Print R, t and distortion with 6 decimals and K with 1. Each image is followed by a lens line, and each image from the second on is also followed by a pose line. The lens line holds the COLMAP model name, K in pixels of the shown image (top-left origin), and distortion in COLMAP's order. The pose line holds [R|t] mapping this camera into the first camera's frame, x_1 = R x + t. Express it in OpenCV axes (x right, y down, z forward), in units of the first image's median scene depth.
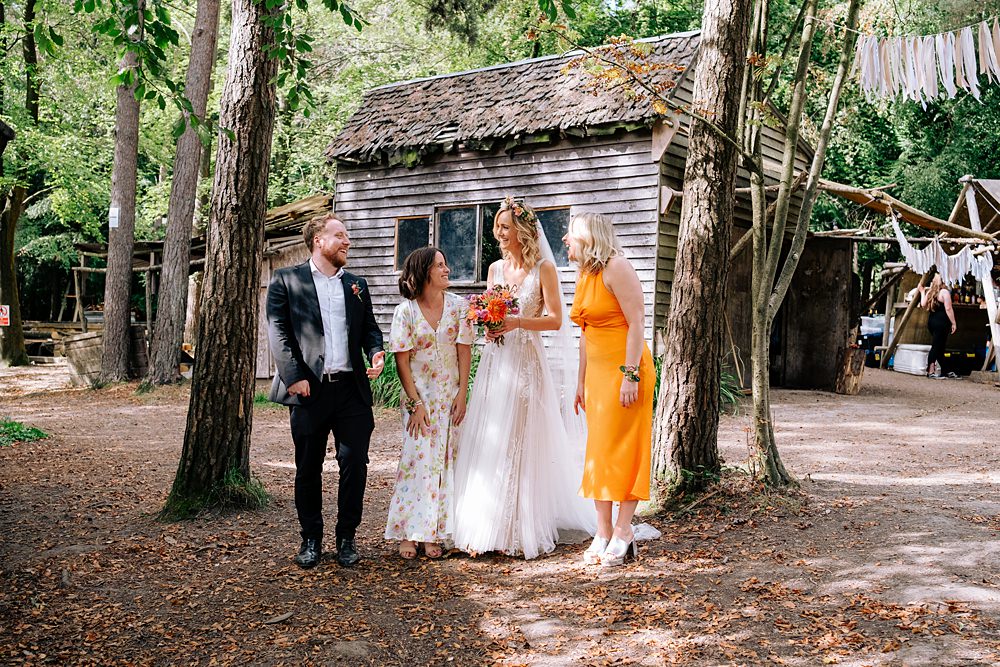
lens RADIAL K [[1096.3, 0, 500.0], [0, 1096.3, 333.5], [0, 0, 1]] dist [0.017660, 0.001831]
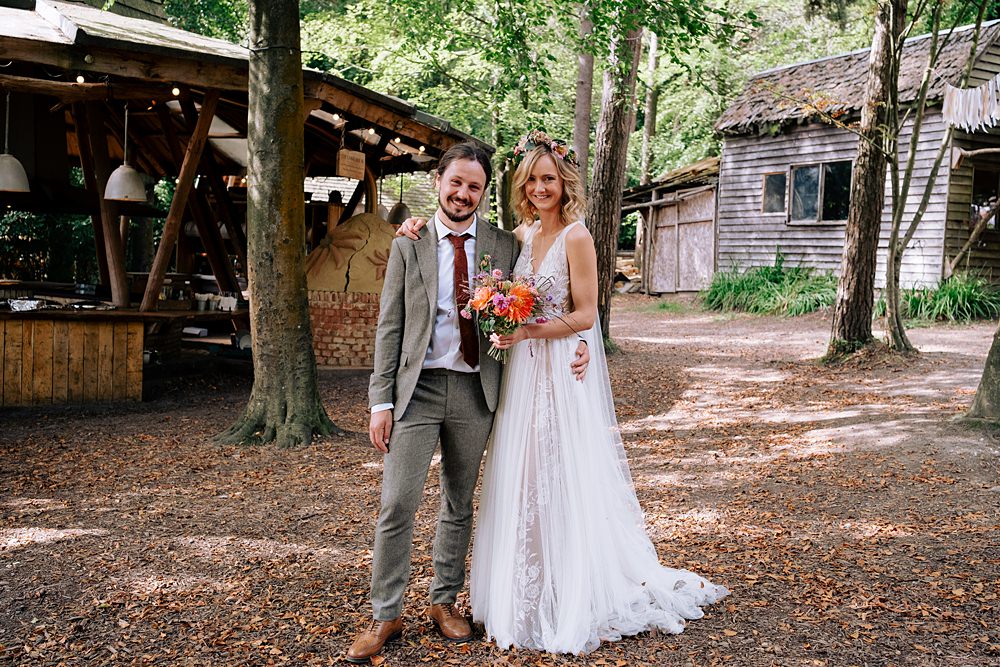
lens RADIAL K [[1039.0, 0, 500.0], [0, 1039.0, 333.5], [0, 0, 1]] dist [0.007131, 0.004589]
pose [[0.904258, 0.034044, -0.425628, 0.174249], [-0.004145, 0.997469, 0.070977, 0.000749], [0.426967, -0.062417, 0.902110, -0.323899]]
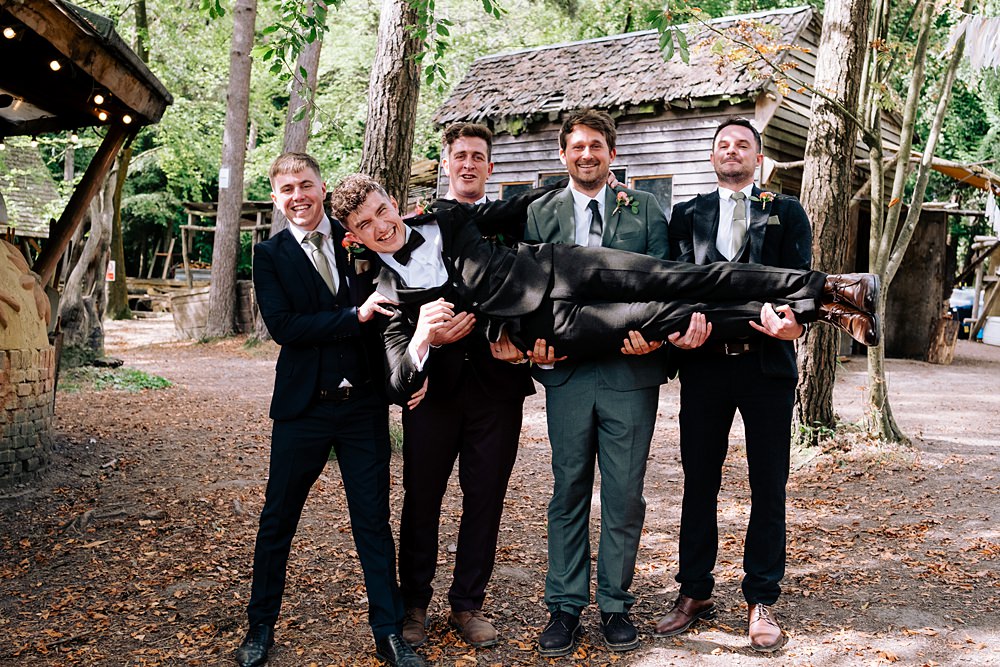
lens RADIAL K [[1098.0, 0, 537.7], [0, 1098.0, 284.3], [0, 0, 1]] dist [0.012070, -0.010154]
pose [[0.999281, 0.021034, -0.031539, -0.026718], [-0.021494, 0.999666, -0.014323, 0.003976], [0.031227, 0.014990, 0.999400, -0.034598]]
